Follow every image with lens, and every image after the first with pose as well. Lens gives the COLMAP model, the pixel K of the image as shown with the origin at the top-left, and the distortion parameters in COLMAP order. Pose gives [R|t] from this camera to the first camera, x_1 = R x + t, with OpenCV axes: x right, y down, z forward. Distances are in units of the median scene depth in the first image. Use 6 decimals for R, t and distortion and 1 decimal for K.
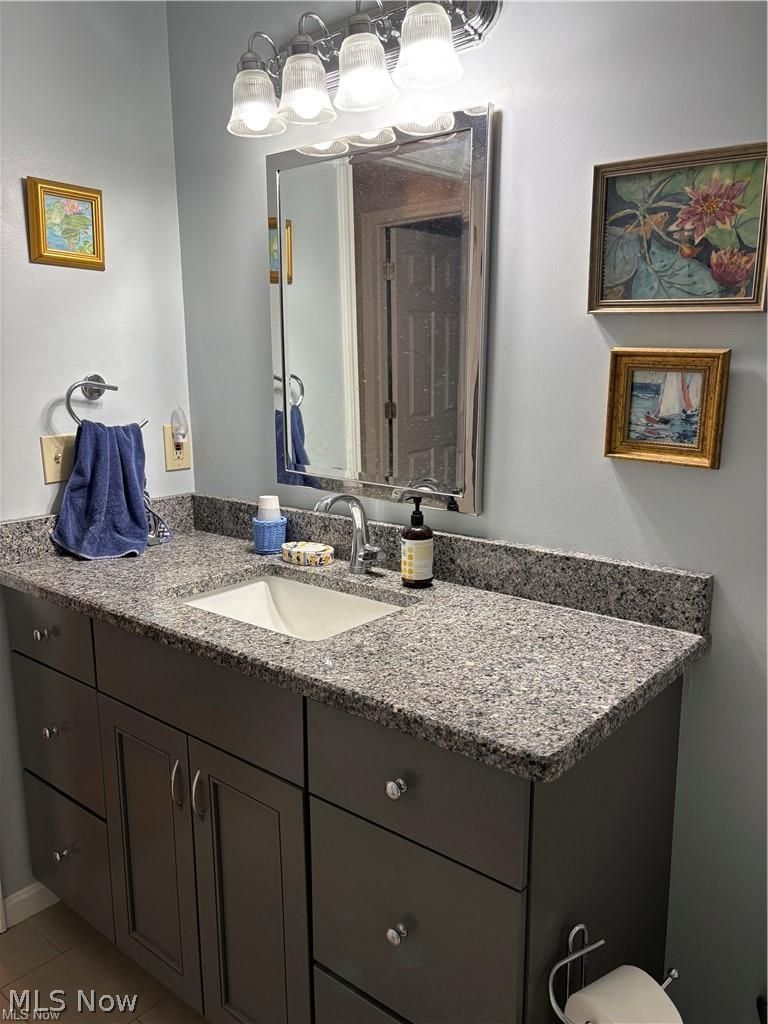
lens RADIAL K [[773.6, 0, 388.9], [0, 773.6, 525.2], [0, 0, 1]] dist [0.050978, -0.055364]
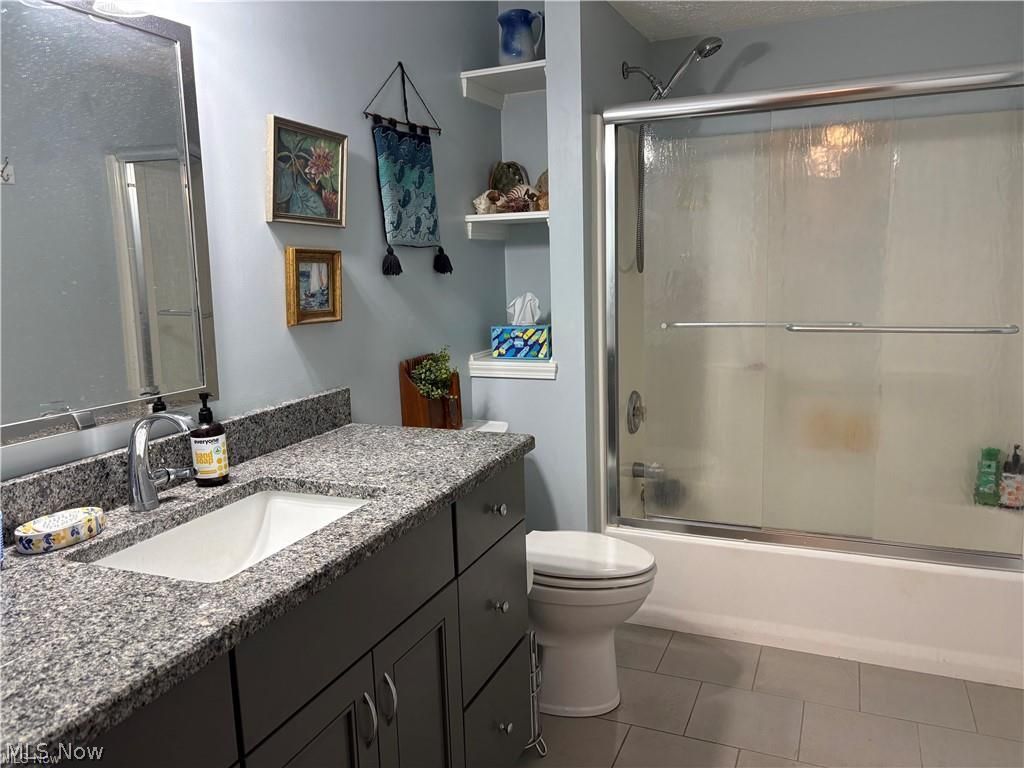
lens RADIAL K [[773.6, 0, 511.5], [0, 773.6, 390.7], [0, 0, 1]] dist [0.050978, -0.055364]
pose [[-0.275818, -0.154510, 0.948710, -1.204273], [0.228397, 0.948193, 0.220828, -0.201917], [-0.933680, 0.277591, -0.226239, 1.025854]]
